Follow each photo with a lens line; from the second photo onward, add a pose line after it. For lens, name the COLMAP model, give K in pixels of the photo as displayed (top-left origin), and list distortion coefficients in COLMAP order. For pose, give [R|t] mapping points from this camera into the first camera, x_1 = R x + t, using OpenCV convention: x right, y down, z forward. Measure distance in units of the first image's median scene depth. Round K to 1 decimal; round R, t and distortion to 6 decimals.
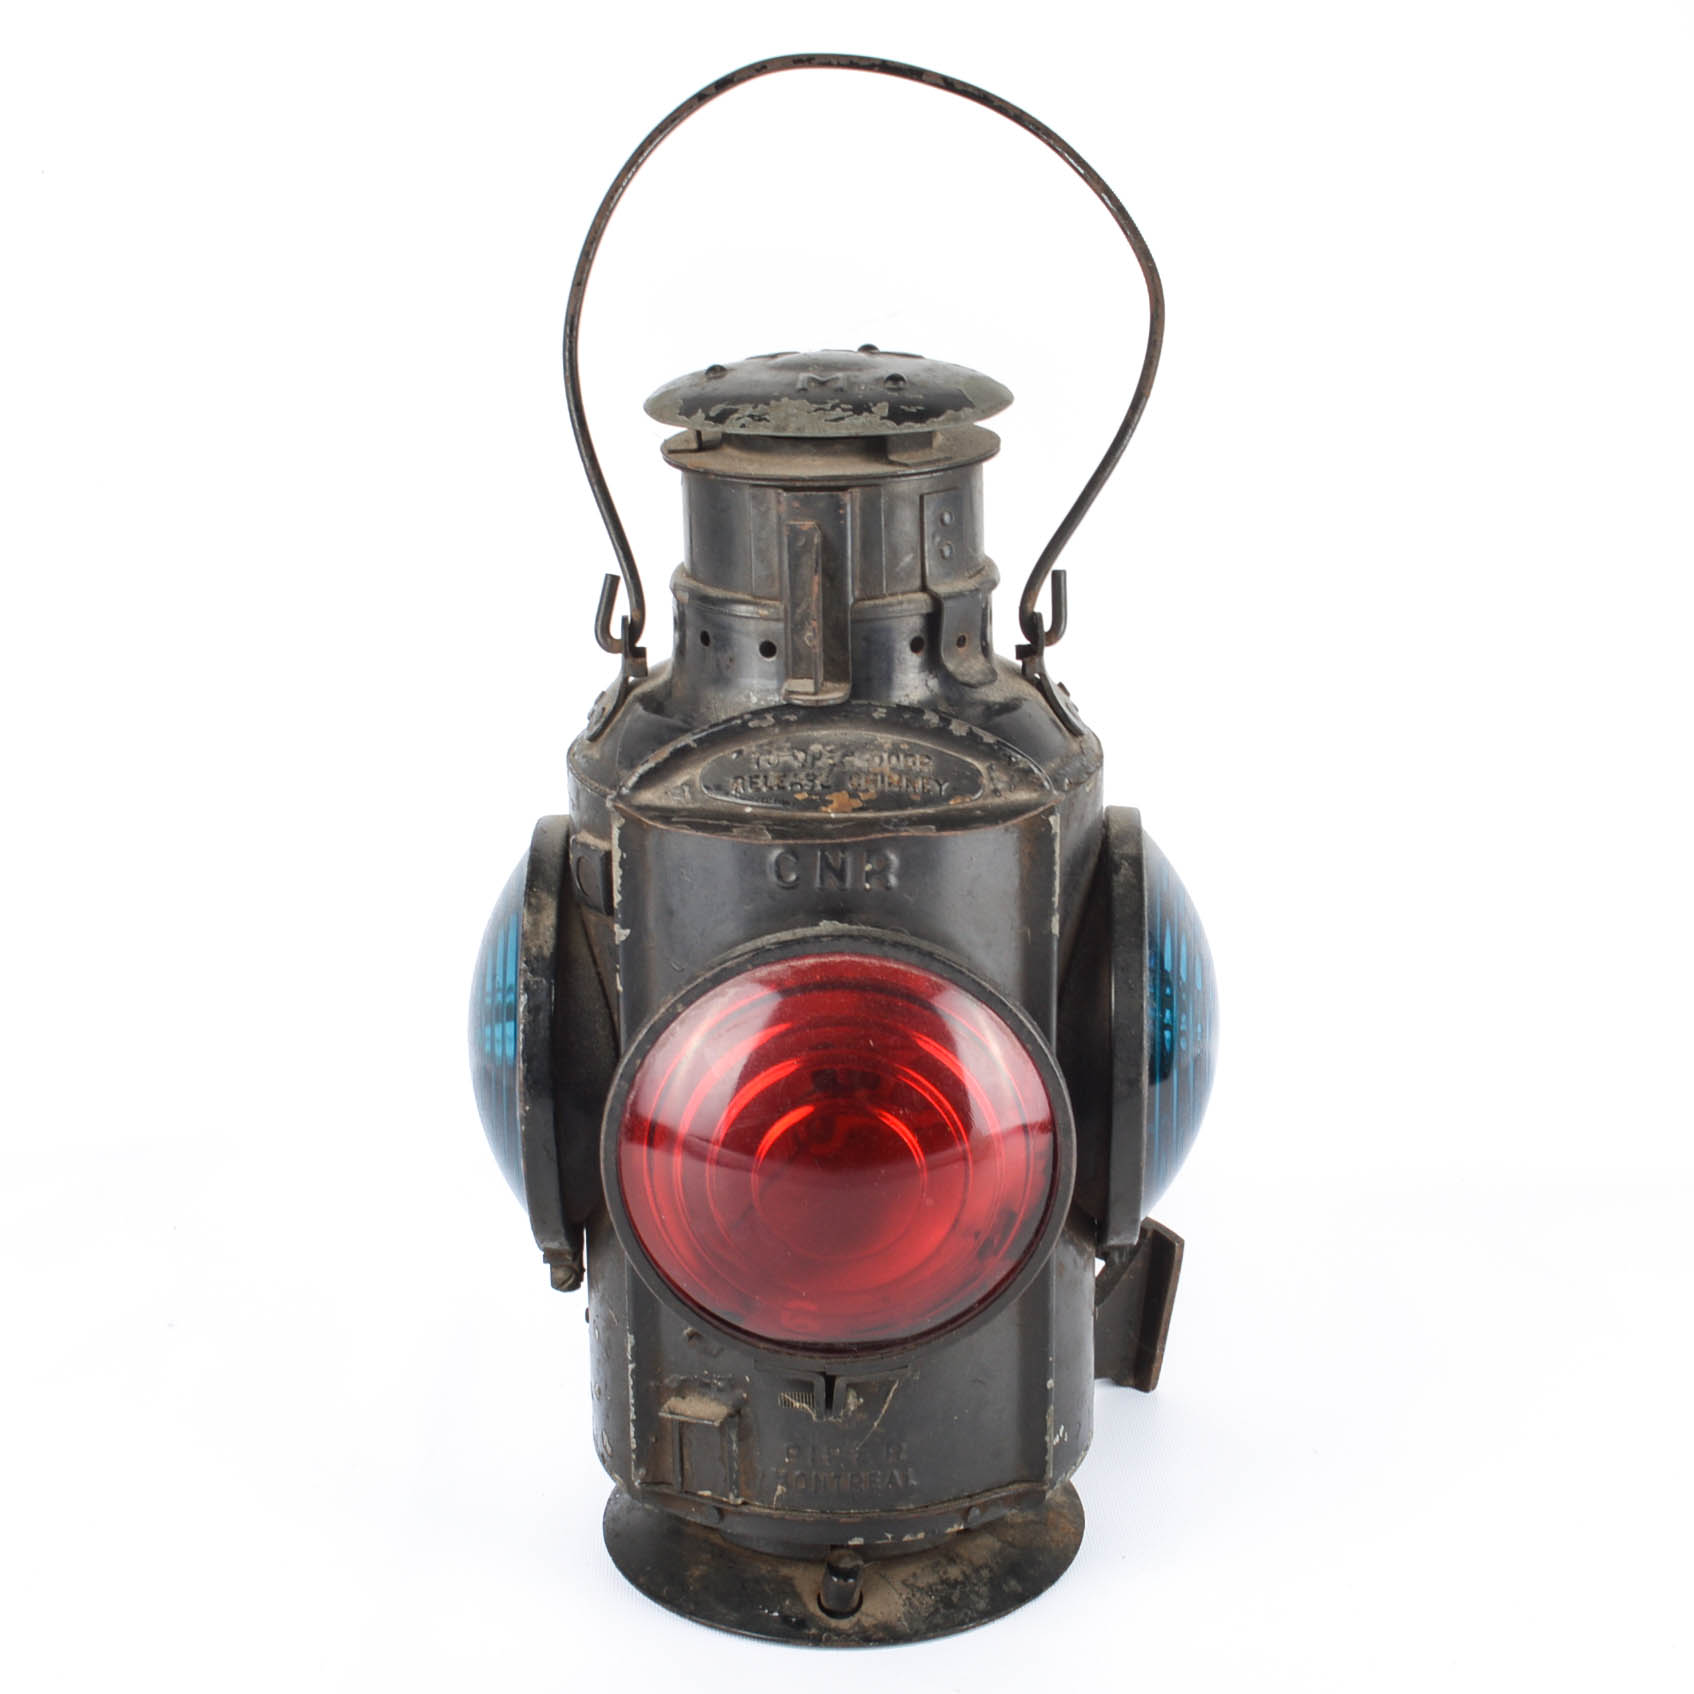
lens RADIAL K [[3163.4, 0, 847.0], [0, 3163.4, 847.0], [0, 0, 1]] dist [-0.019670, -0.079818]
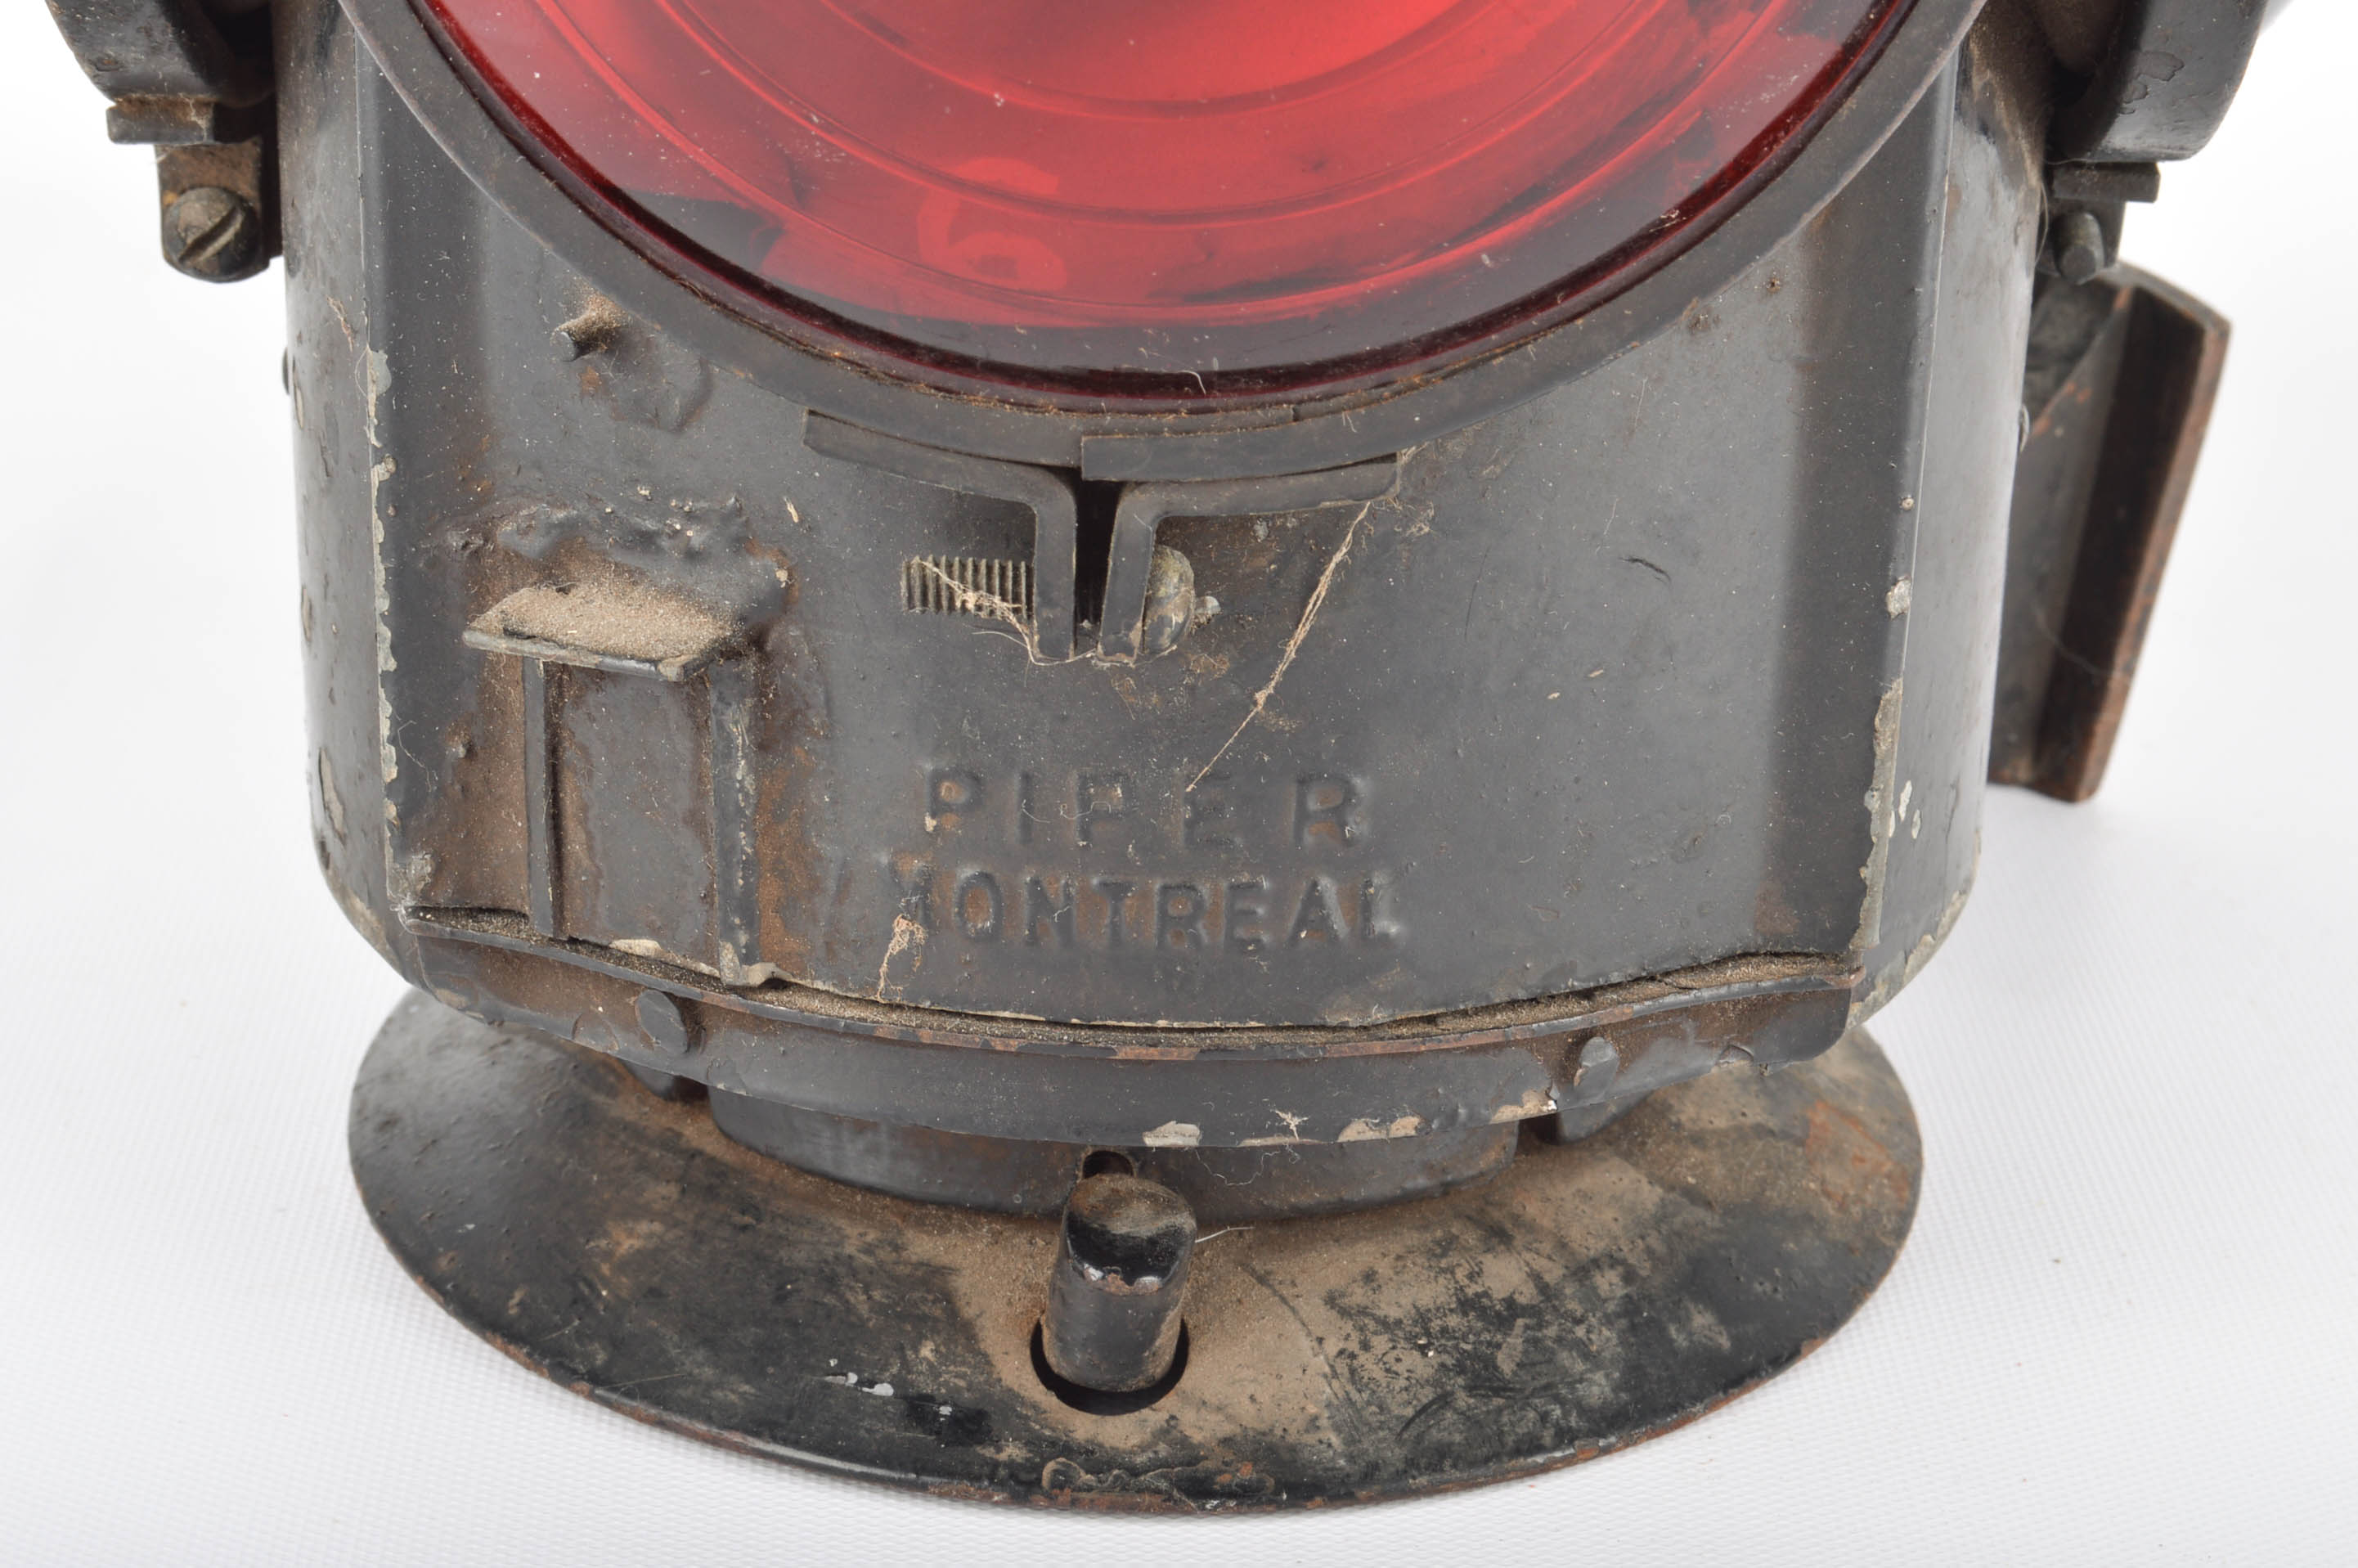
lens RADIAL K [[4687.5, 0, 1179.0], [0, 4687.5, 784.0], [0, 0, 1]] dist [0.077012, 0.131576]
pose [[0.999218, 0.039314, -0.004256, 0.003942], [-0.038800, 0.995515, 0.086280, 0.150844], [0.007629, -0.086048, 0.996262, 0.582028]]
